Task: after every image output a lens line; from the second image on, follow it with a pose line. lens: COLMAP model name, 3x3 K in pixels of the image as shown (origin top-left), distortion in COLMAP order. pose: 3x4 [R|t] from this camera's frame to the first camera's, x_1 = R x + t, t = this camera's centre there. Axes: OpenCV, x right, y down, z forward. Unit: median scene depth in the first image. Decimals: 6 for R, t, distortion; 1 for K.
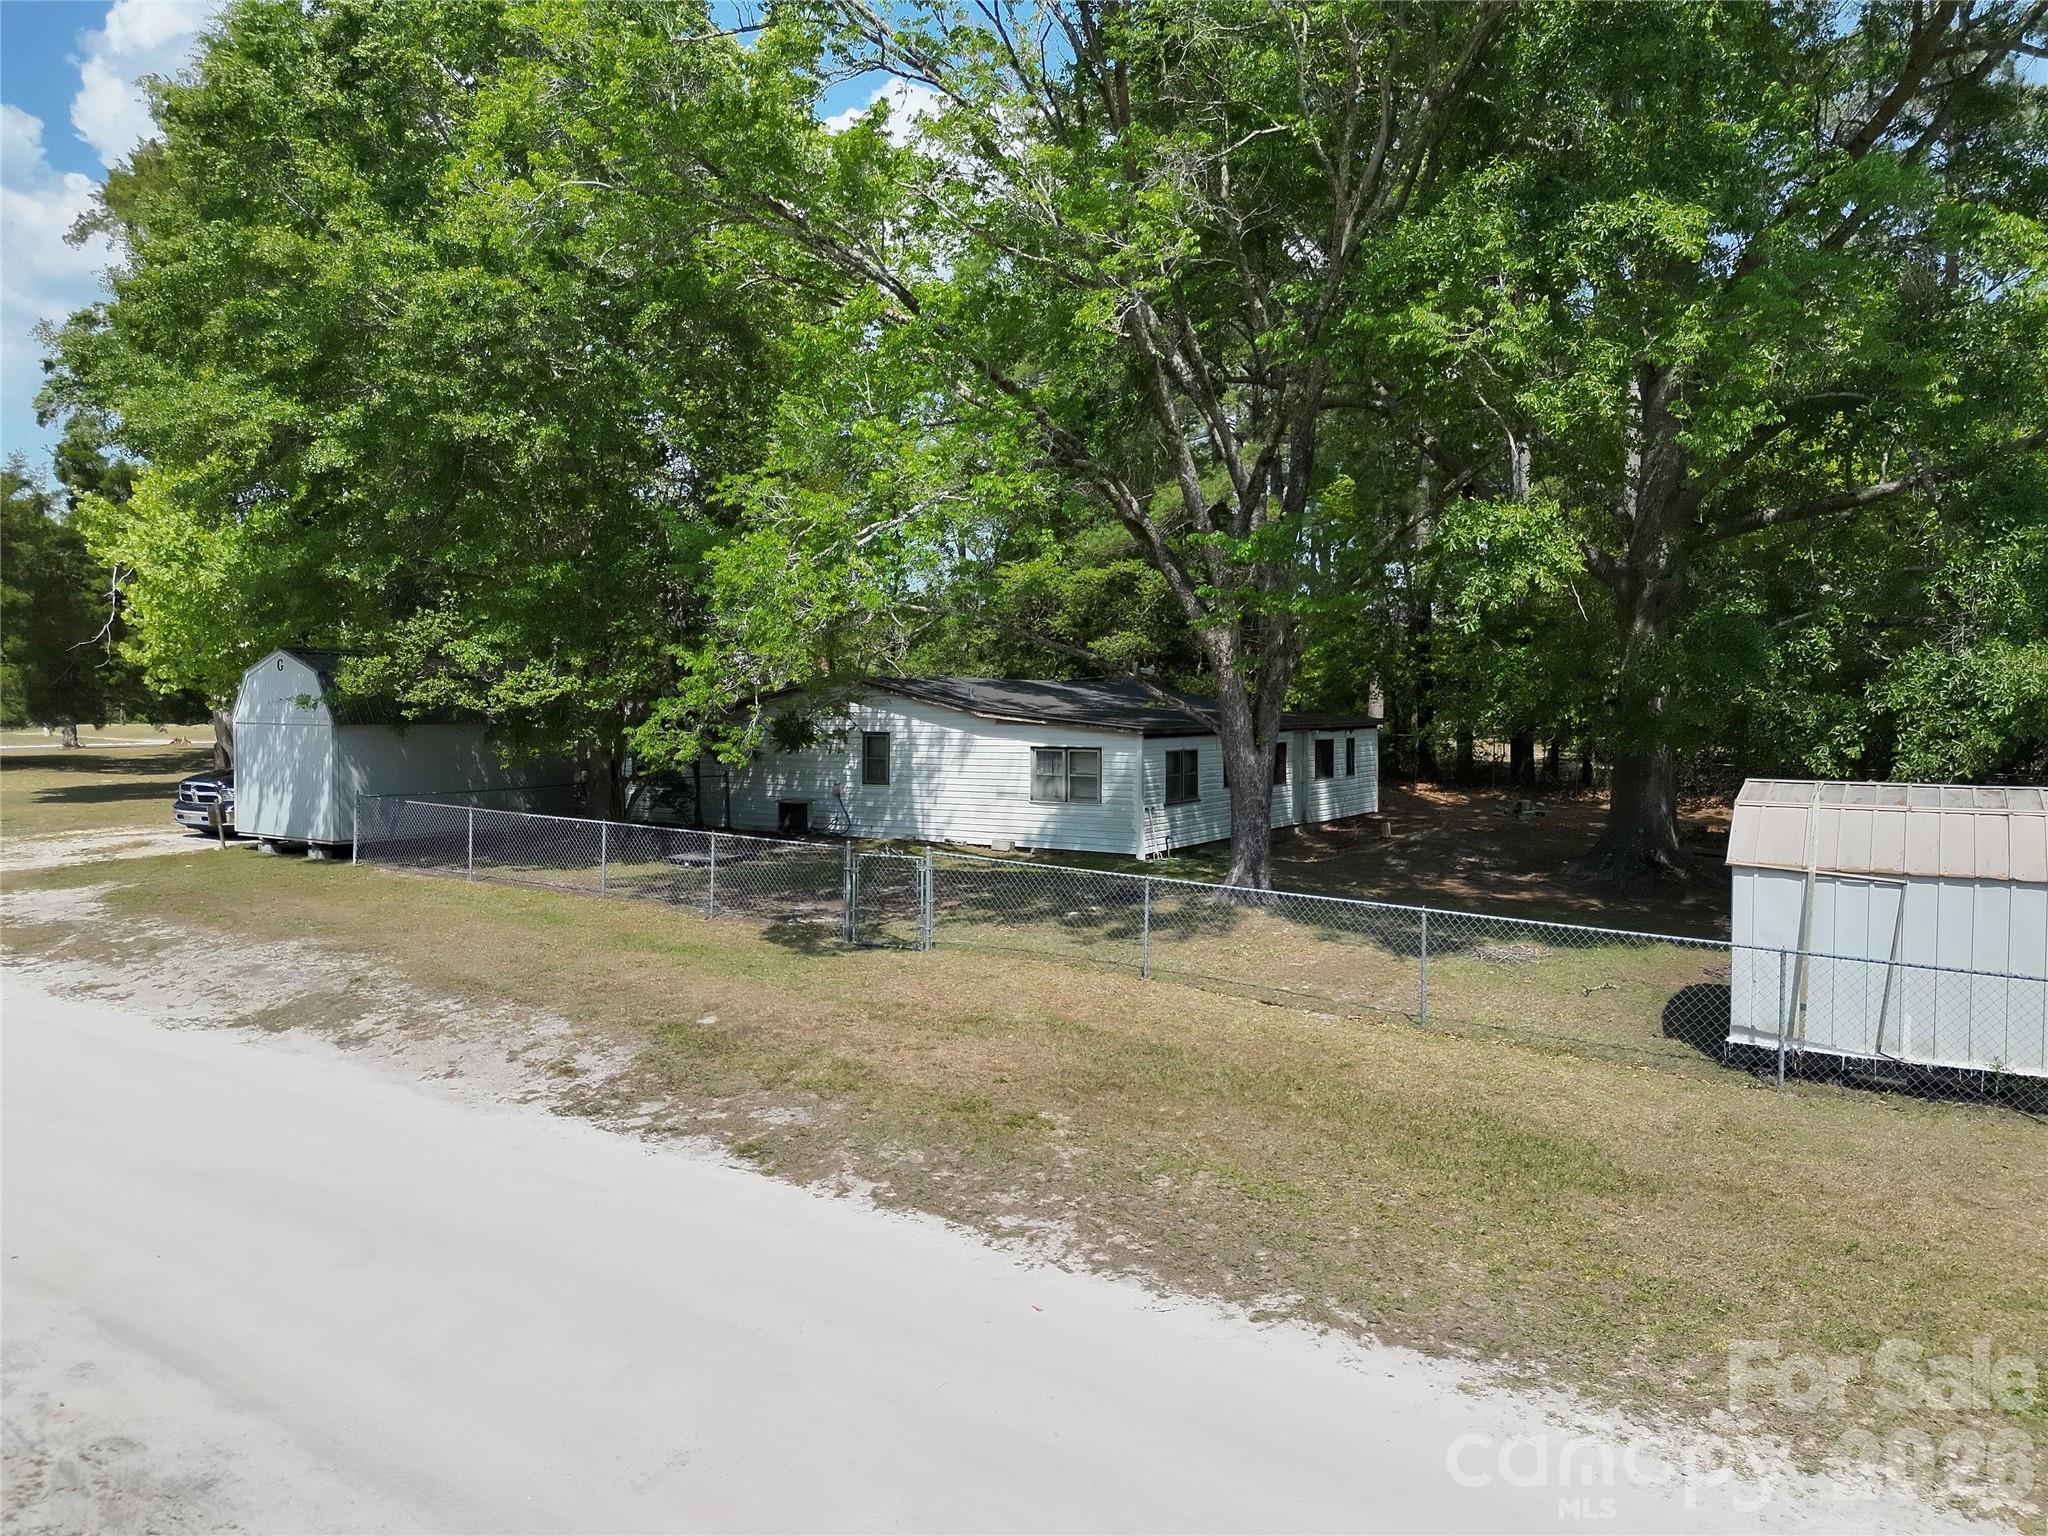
lens RADIAL K [[1412.9, 0, 1015.3], [0, 1412.9, 796.4], [0, 0, 1]] dist [0.068286, -0.057064]
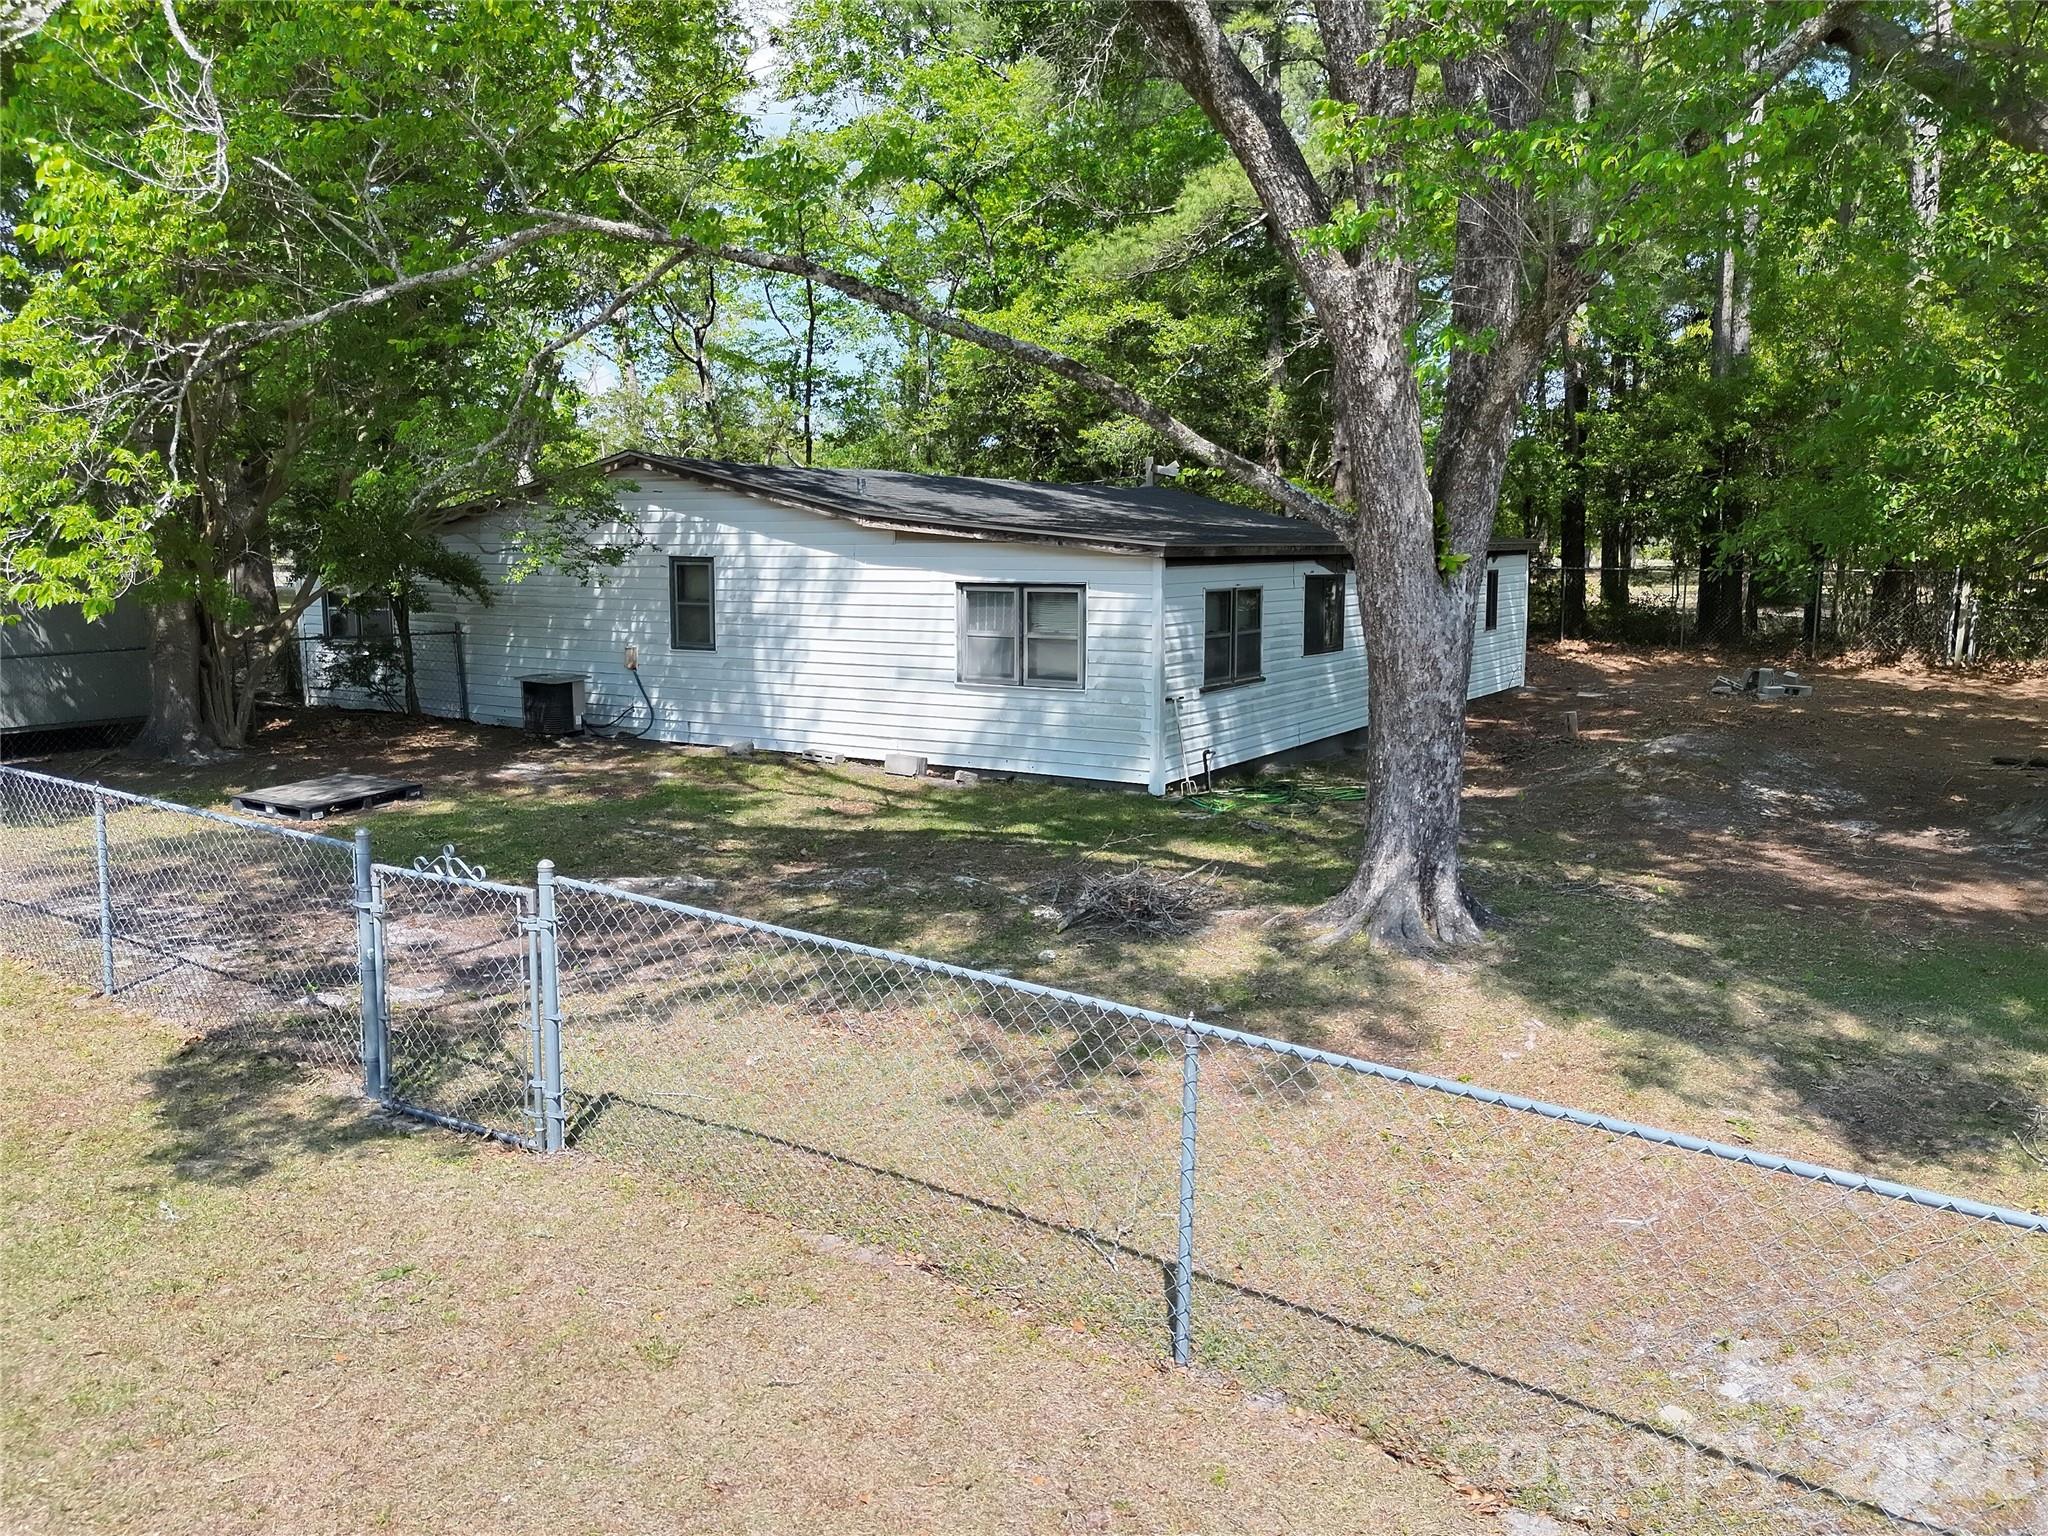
lens RADIAL K [[1412.9, 0, 1015.3], [0, 1412.9, 796.4], [0, 0, 1]] dist [0.068286, -0.057064]
pose [[0.999978, 0.000981, -0.006580, 0.036085], [-0.000272, 0.994267, 0.106929, -0.011198], [0.006647, -0.106925, 0.994245, 0.436087]]
